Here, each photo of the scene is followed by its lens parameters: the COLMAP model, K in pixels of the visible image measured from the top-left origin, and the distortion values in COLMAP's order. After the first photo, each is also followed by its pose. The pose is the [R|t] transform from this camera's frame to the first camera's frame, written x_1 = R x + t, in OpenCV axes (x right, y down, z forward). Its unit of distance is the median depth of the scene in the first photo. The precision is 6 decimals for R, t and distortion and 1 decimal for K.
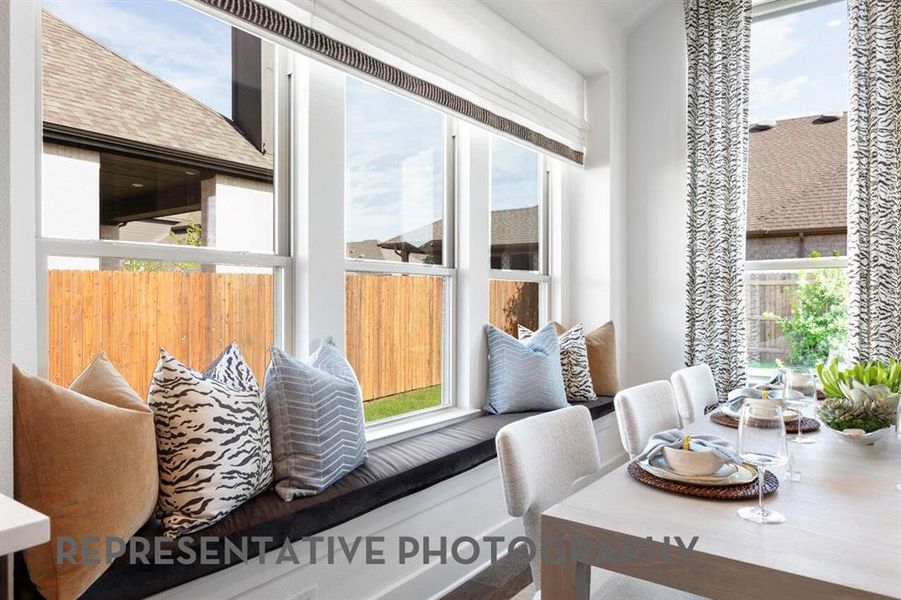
lens RADIAL K [[599.8, 0, 454.2], [0, 599.8, 299.5], [0, 0, 1]] dist [-0.003389, -0.002258]
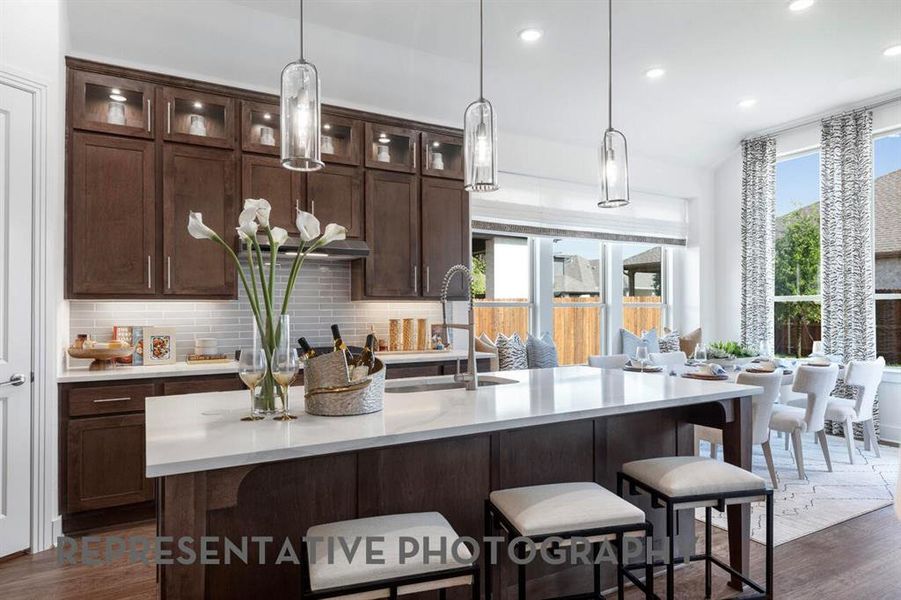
lens RADIAL K [[544.1, 0, 454.6], [0, 544.1, 303.0], [0, 0, 1]] dist [0.000455, 0.000676]
pose [[0.909738, -0.006338, -0.415134, 0.374733], [0.001919, 0.999937, -0.011062, -0.035404], [0.415178, 0.009267, 0.909693, -1.237127]]
